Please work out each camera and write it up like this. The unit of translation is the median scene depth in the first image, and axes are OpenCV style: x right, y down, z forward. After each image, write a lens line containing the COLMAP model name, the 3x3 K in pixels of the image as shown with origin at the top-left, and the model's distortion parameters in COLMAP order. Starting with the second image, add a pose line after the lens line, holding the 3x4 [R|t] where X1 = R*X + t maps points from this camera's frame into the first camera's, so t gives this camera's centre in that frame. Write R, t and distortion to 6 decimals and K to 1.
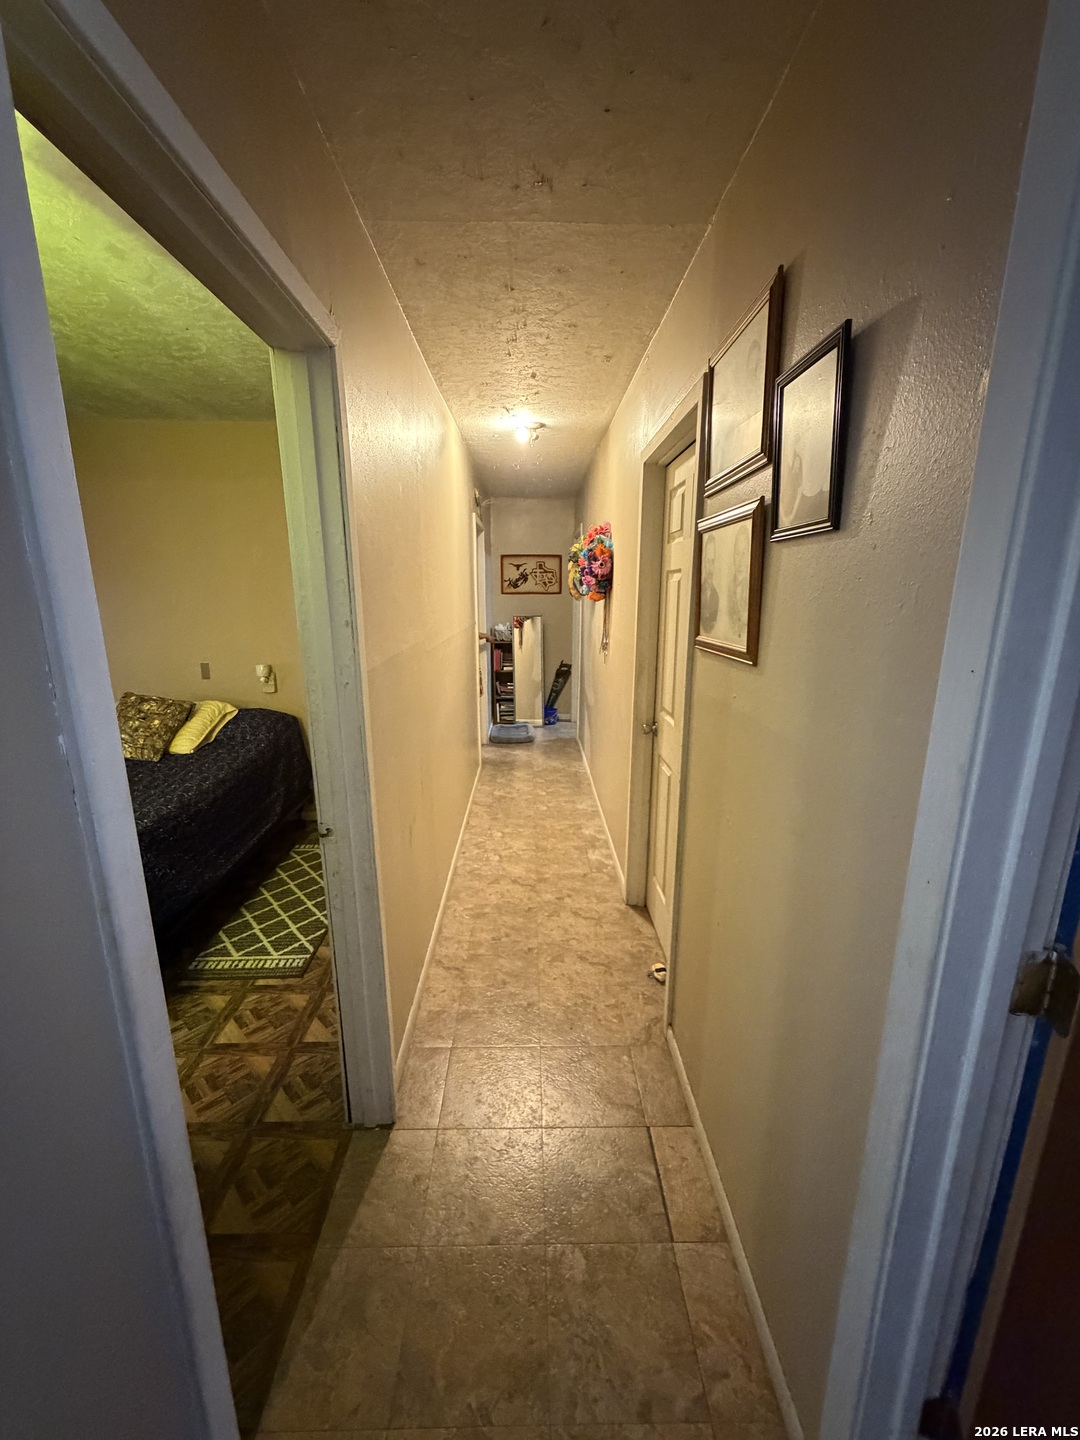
lens RADIAL K [[576.6, 0, 540.2], [0, 576.6, 723.0], [0, 0, 1]] dist [-0.000906, -0.000246]
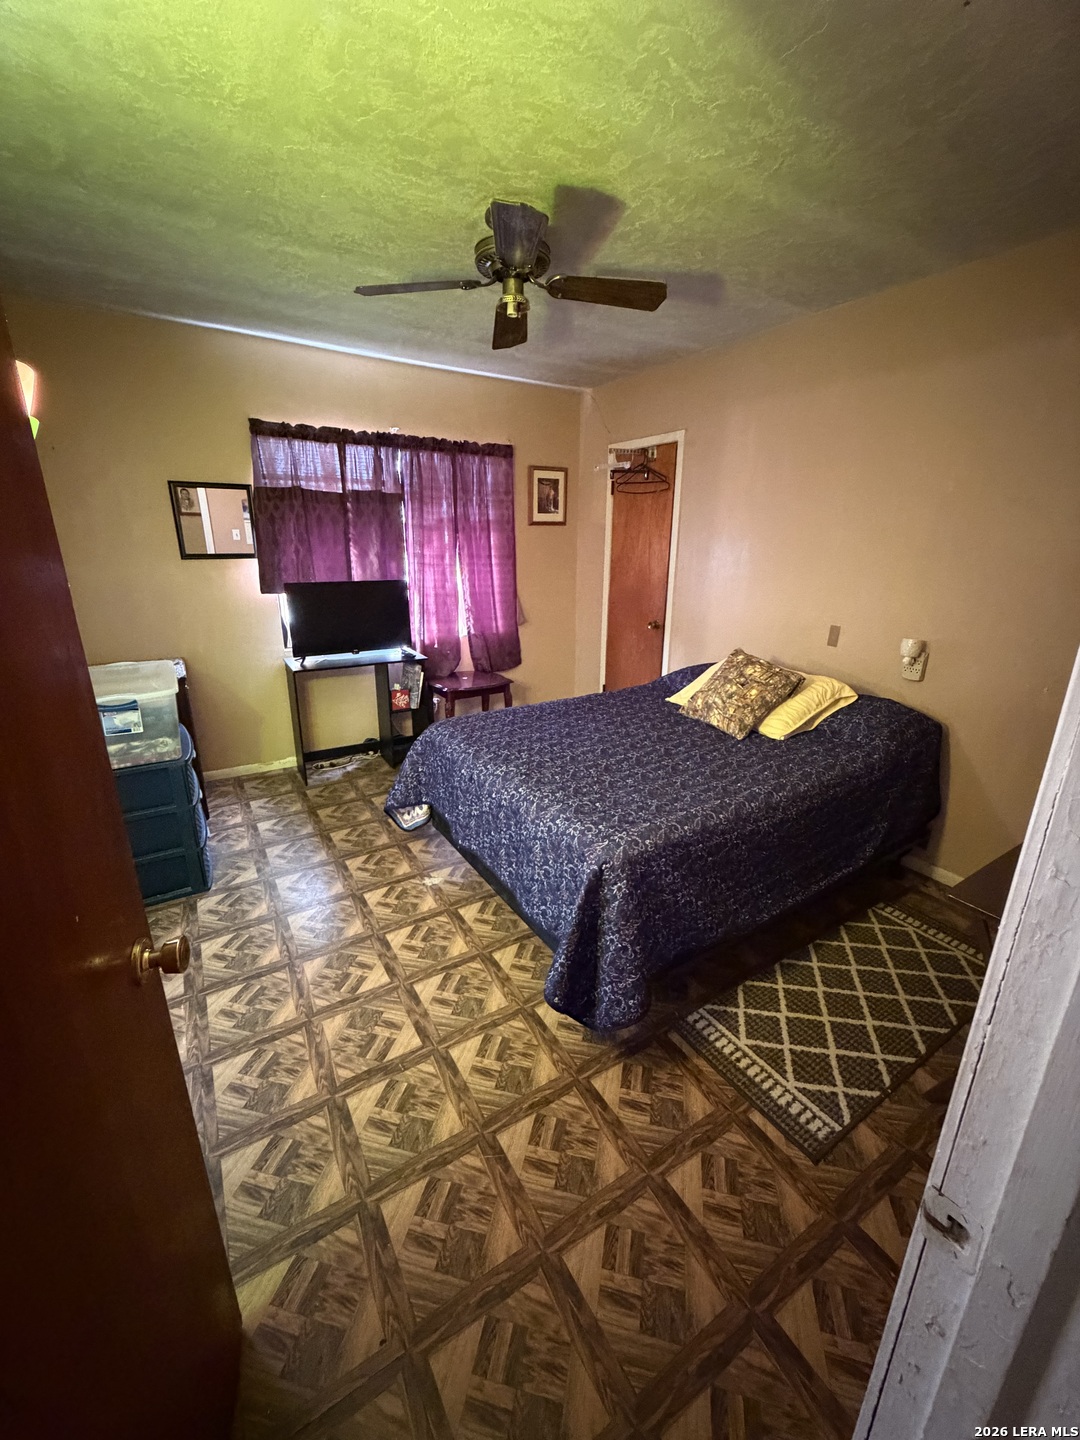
lens RADIAL K [[576.6, 0, 539.4], [0, 576.6, 717.8], [0, 0, 1]] dist [-0.000906, -0.000246]
pose [[0.517314, 0.260001, -0.815344, -0.149642], [-0.205425, 0.962603, 0.176624, -0.048191], [0.830775, 0.076122, 0.551379, 0.302848]]
